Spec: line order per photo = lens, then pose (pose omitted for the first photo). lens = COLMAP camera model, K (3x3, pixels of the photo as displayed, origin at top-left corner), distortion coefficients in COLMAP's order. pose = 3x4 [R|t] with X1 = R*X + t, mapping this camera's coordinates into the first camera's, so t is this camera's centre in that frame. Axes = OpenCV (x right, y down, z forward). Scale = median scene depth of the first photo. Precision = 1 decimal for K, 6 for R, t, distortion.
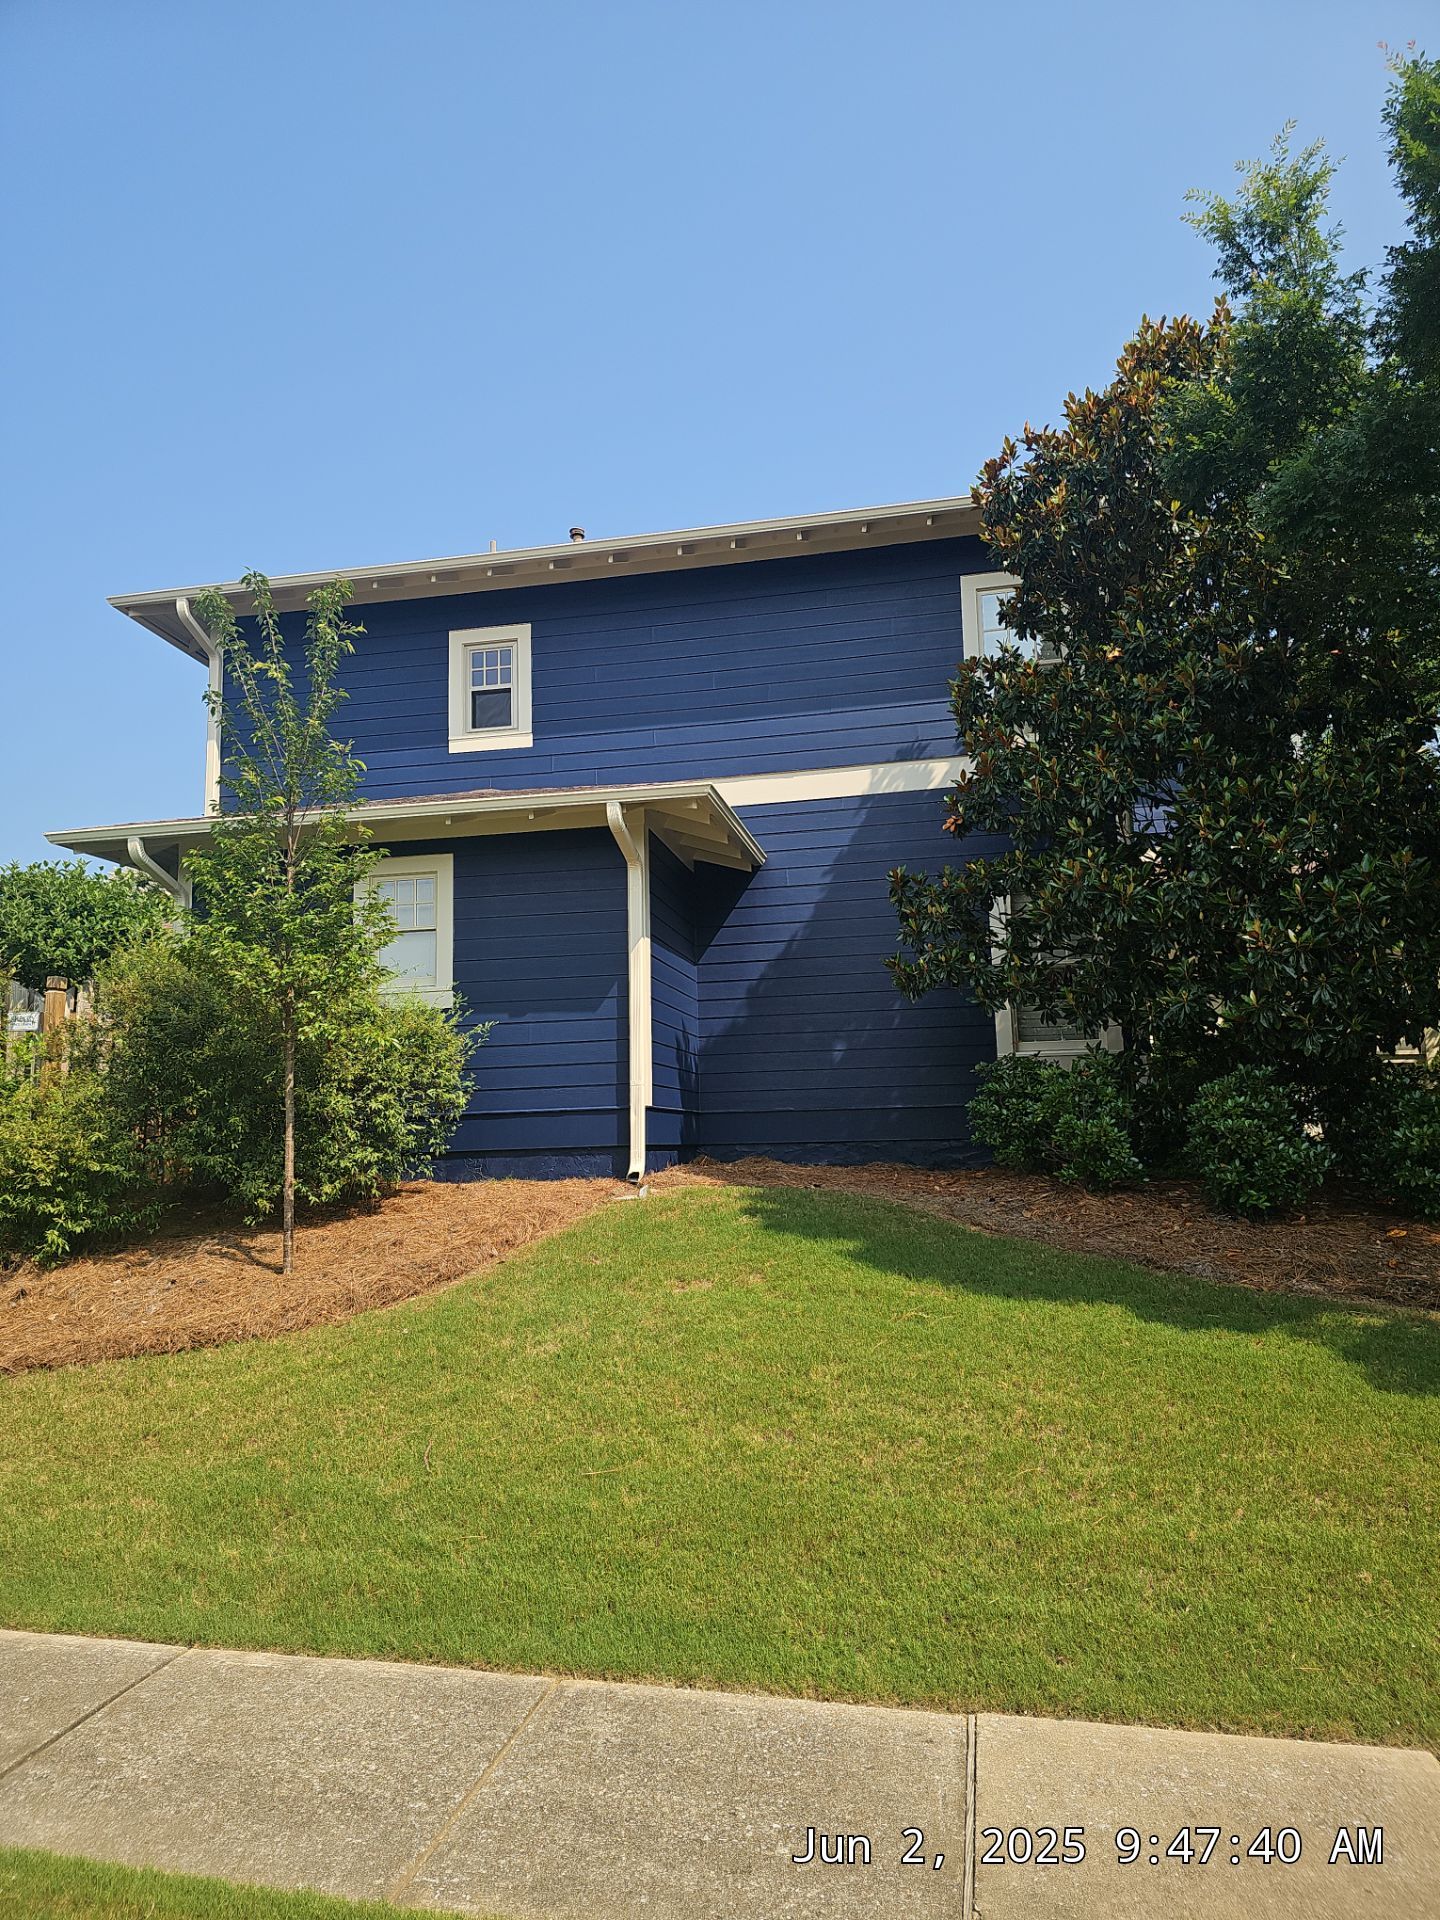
lens RADIAL K [[1246.4, 0, 722.6], [0, 1246.4, 999.4], [0, 0, 1]] dist [-0.003321, -0.000469]
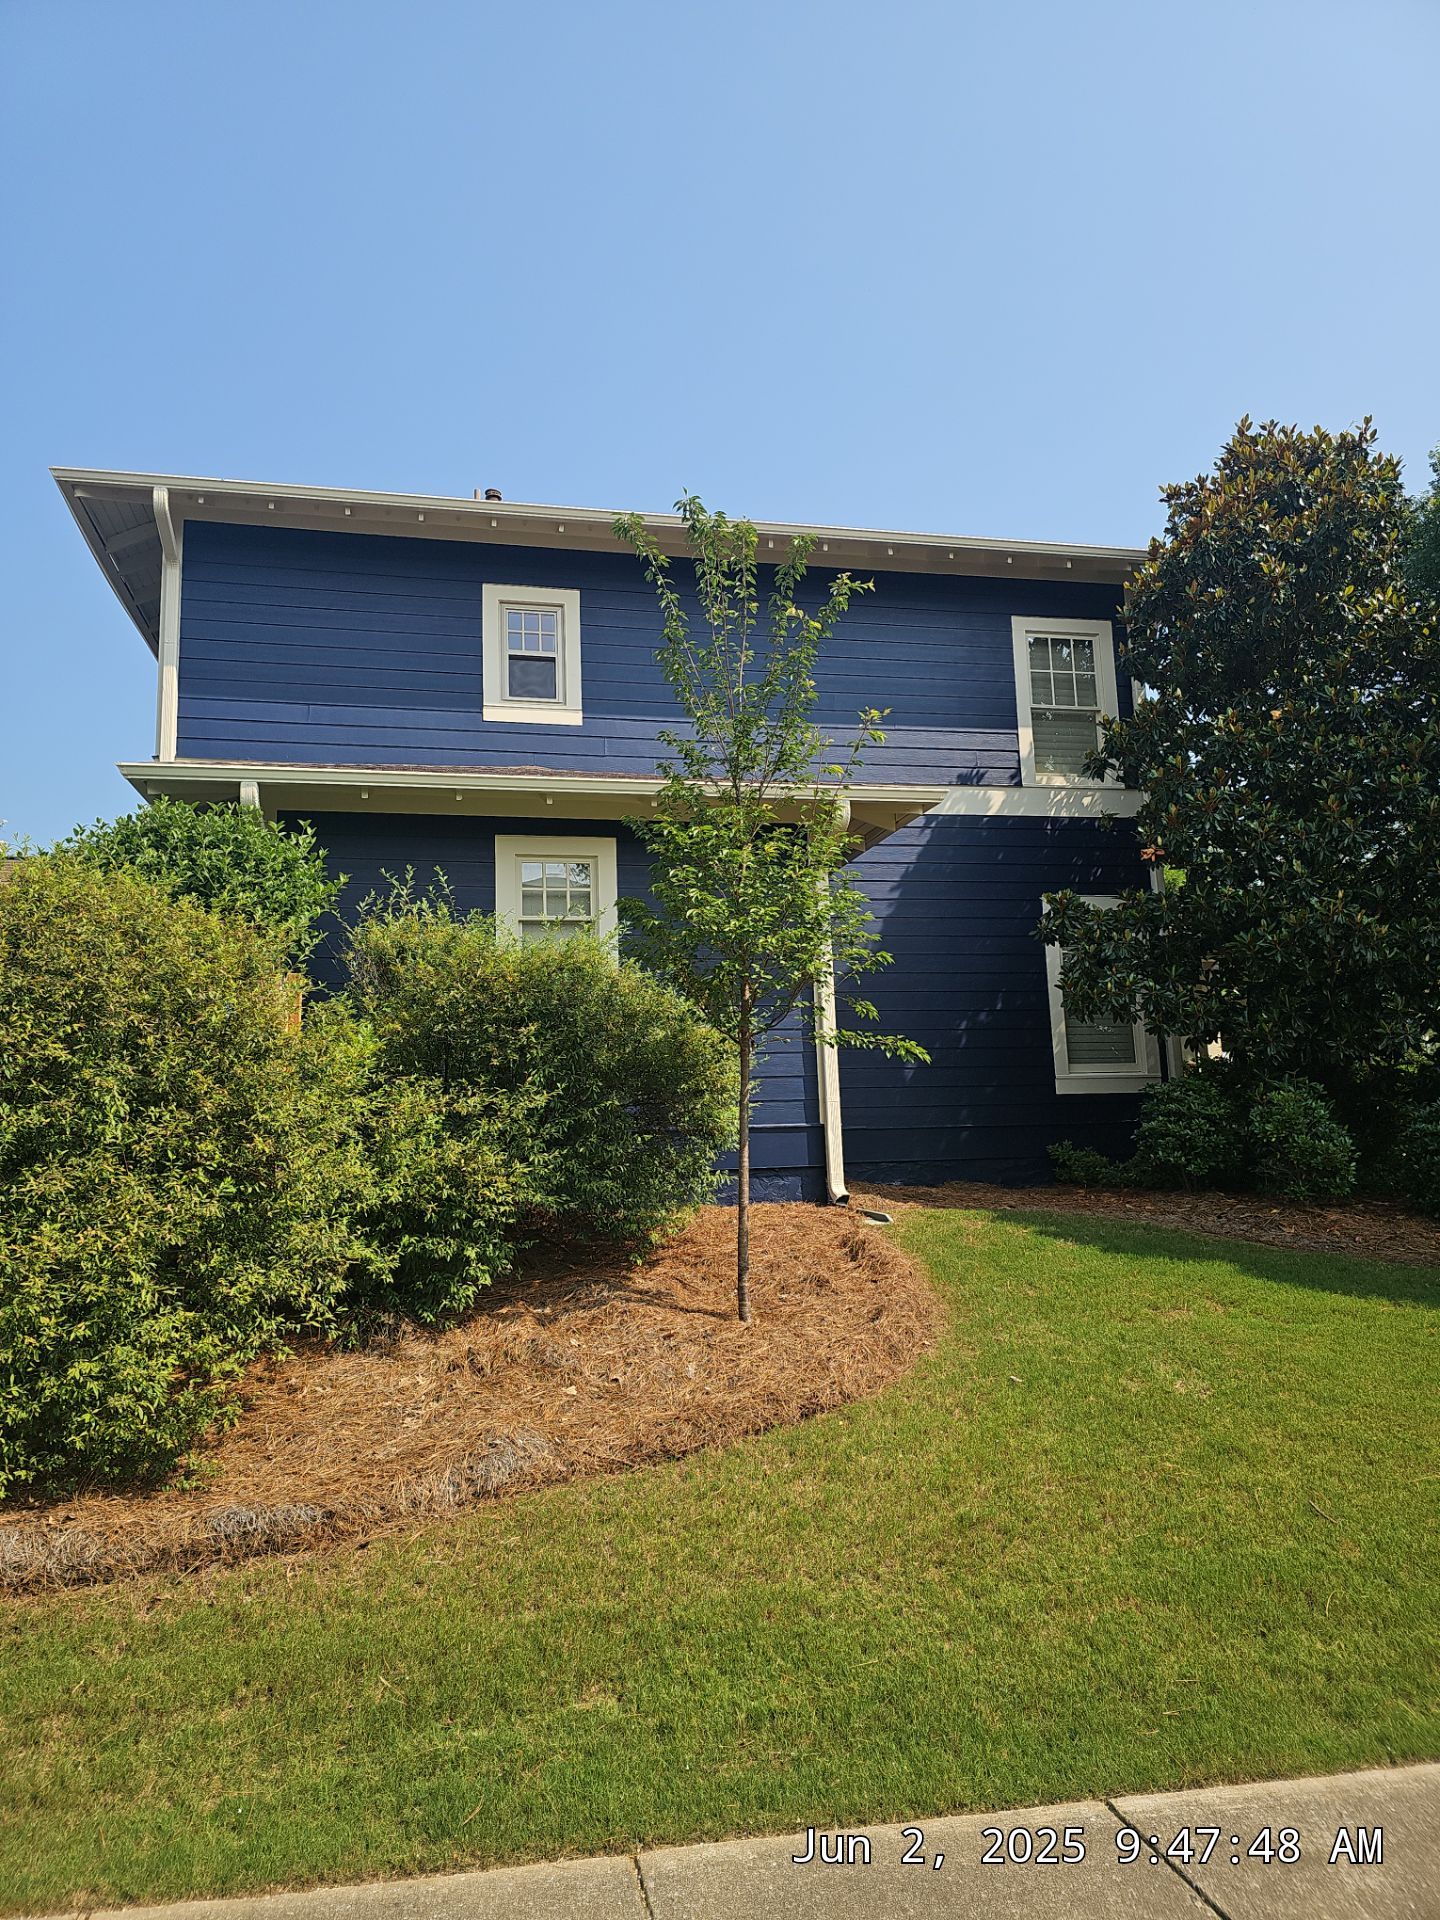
lens RADIAL K [[1288.8, 0, 720.0], [0, 1288.8, 960.0], [0, 0, 1]] dist [0.002362, -0.000431]
pose [[0.918703, 0.052701, 0.391417, -0.413800], [-0.034807, 0.998005, -0.052676, 0.012945], [-0.393413, 0.034770, 0.918704, 0.106508]]
